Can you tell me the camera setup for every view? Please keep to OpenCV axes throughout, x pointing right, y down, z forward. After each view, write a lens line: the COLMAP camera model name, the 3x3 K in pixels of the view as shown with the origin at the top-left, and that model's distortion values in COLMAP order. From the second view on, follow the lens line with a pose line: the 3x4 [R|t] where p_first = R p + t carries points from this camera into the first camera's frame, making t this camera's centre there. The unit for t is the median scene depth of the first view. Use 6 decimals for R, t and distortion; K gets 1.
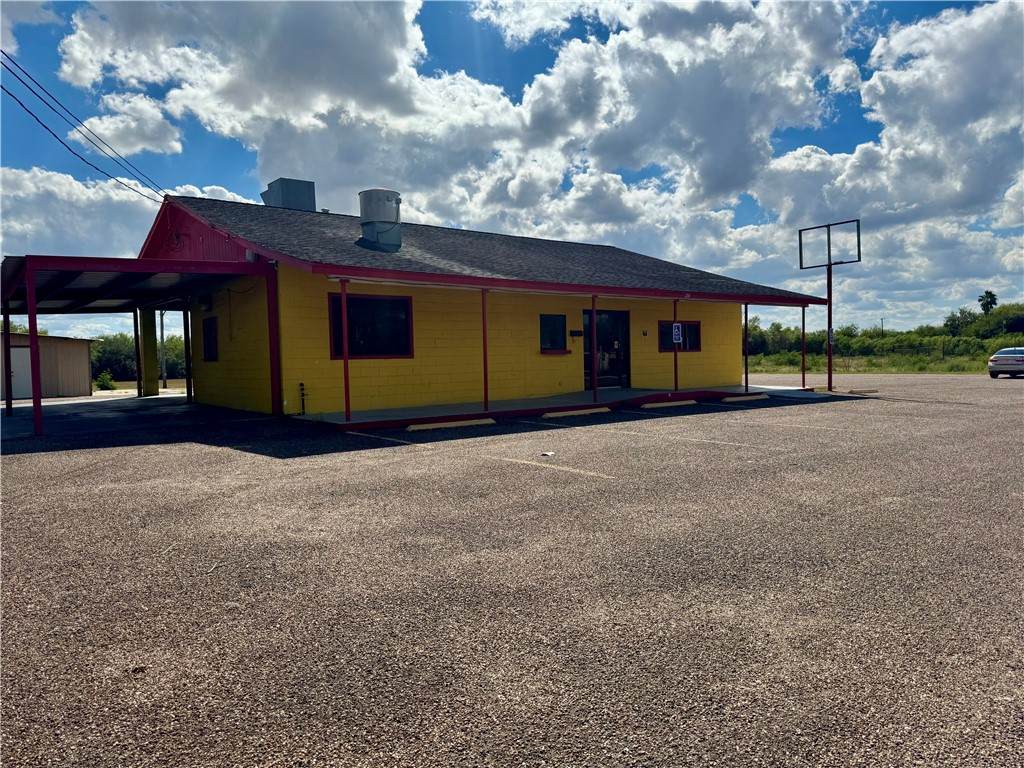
lens RADIAL K [[708.2, 0, 514.7], [0, 708.2, 386.1], [0, 0, 1]] dist [0.011837, 0.000827]
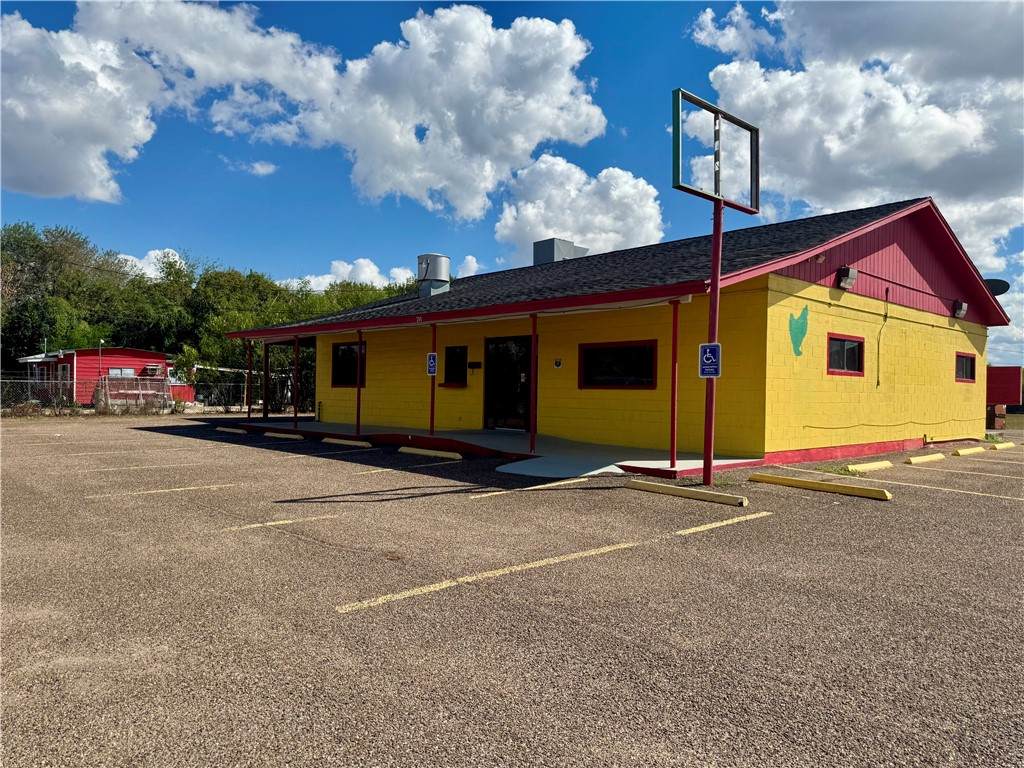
lens RADIAL K [[708.2, 0, 514.2], [0, 708.2, 384.7], [0, 0, 1]] dist [0.011837, 0.000827]
pose [[0.094501, 0.015899, -0.995398, 0.999879], [-0.048272, 0.998770, 0.011370, -0.062041], [0.994354, 0.046975, 0.095153, 0.963535]]
